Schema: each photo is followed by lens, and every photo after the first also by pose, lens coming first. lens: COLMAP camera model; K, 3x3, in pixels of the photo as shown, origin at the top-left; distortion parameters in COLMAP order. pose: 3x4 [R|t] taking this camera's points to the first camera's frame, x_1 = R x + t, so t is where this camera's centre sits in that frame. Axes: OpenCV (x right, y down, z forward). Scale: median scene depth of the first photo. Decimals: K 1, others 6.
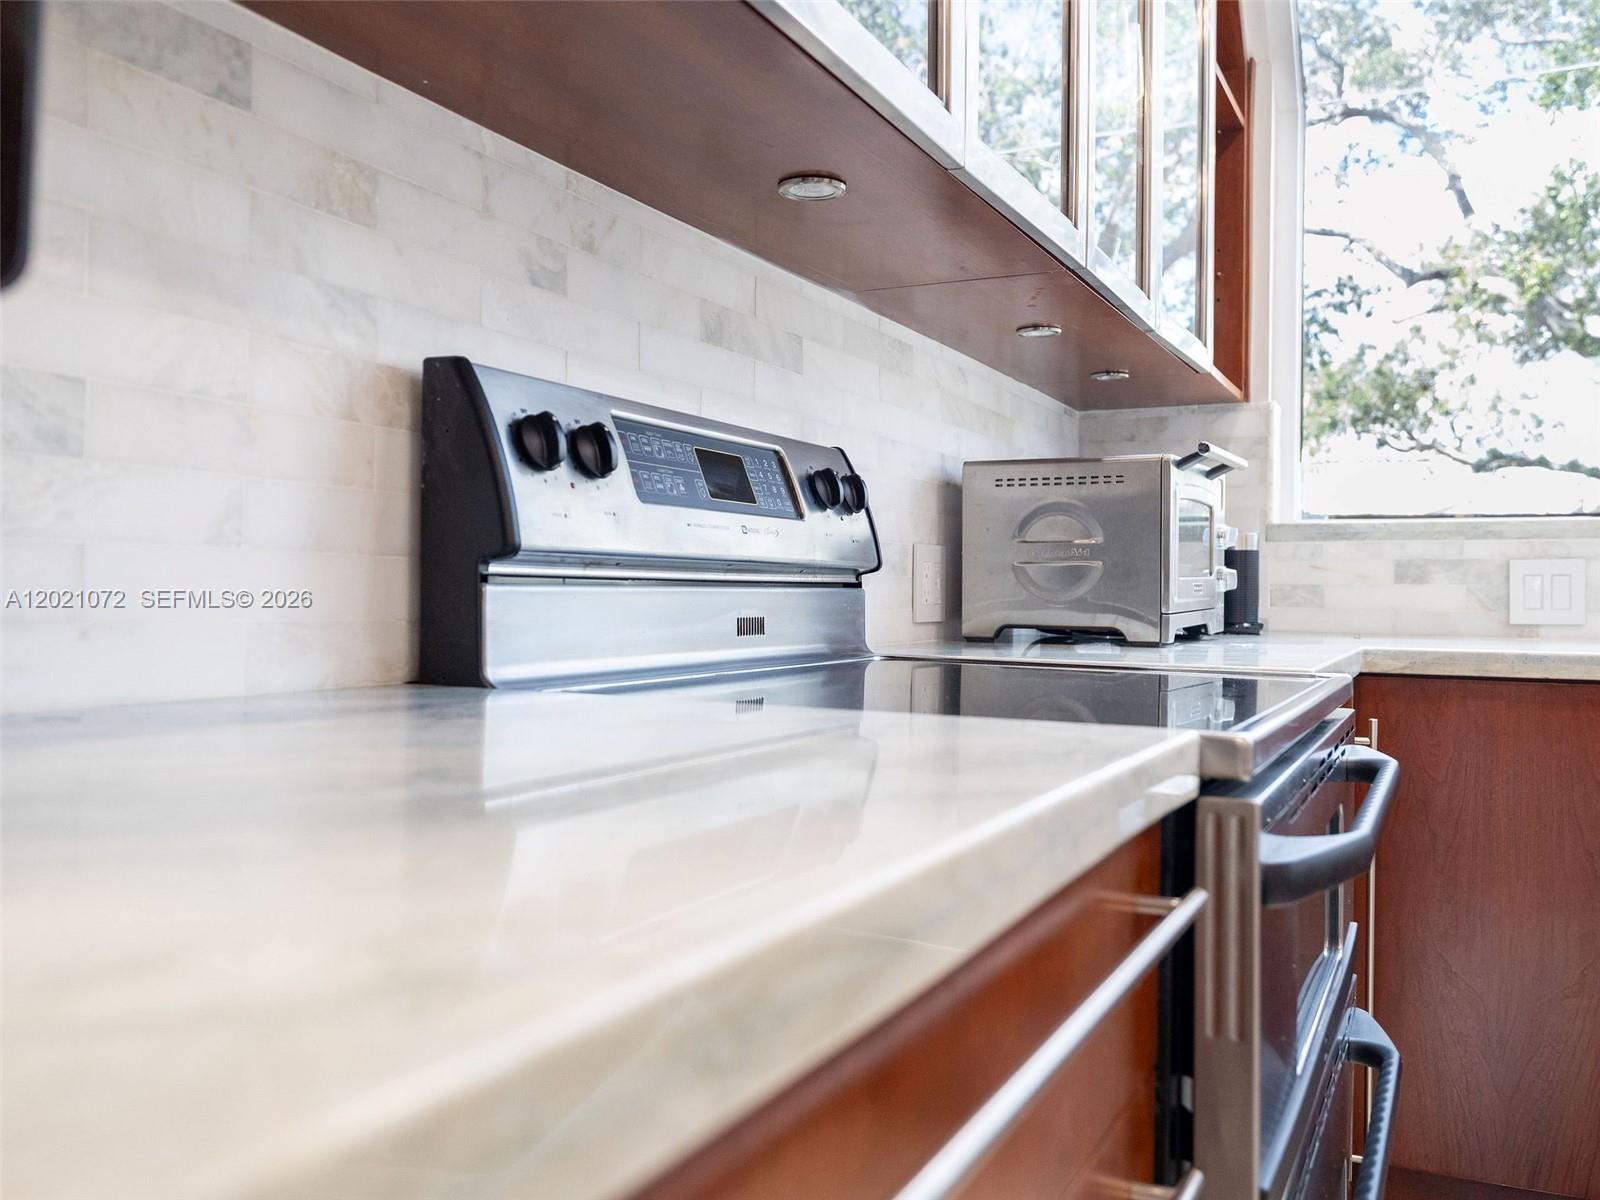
lens RADIAL K [[1361.1, 0, 801.9], [0, 1361.1, 594.2], [0, 0, 1]] dist [-0.009480, -0.002260]
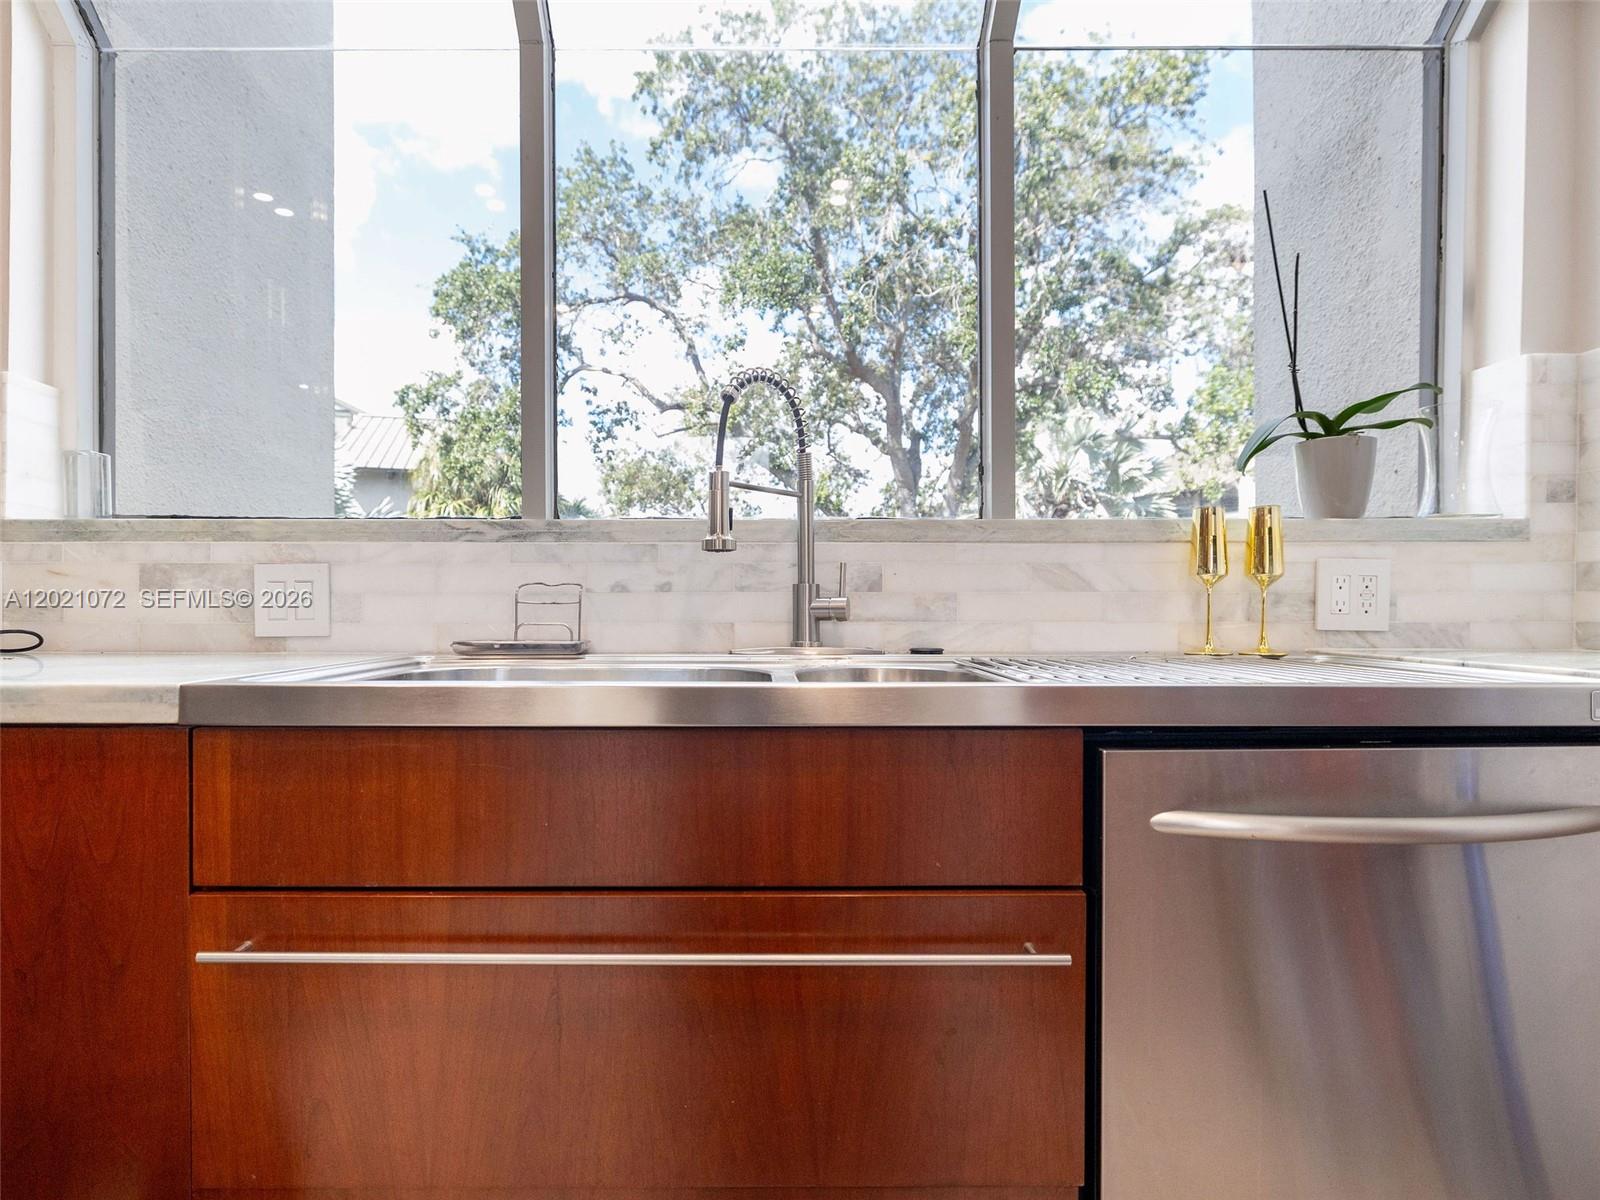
lens RADIAL K [[831.5, 0, 796.8], [0, 831.5, 597.7], [0, 0, 1]] dist [-0.000765, -0.000804]
pose [[0.889362, 0.002363, 0.457198, 0.560327], [0.006585, 0.999817, -0.017977, 0.008174], [-0.457156, 0.018999, 0.889183, 0.339840]]
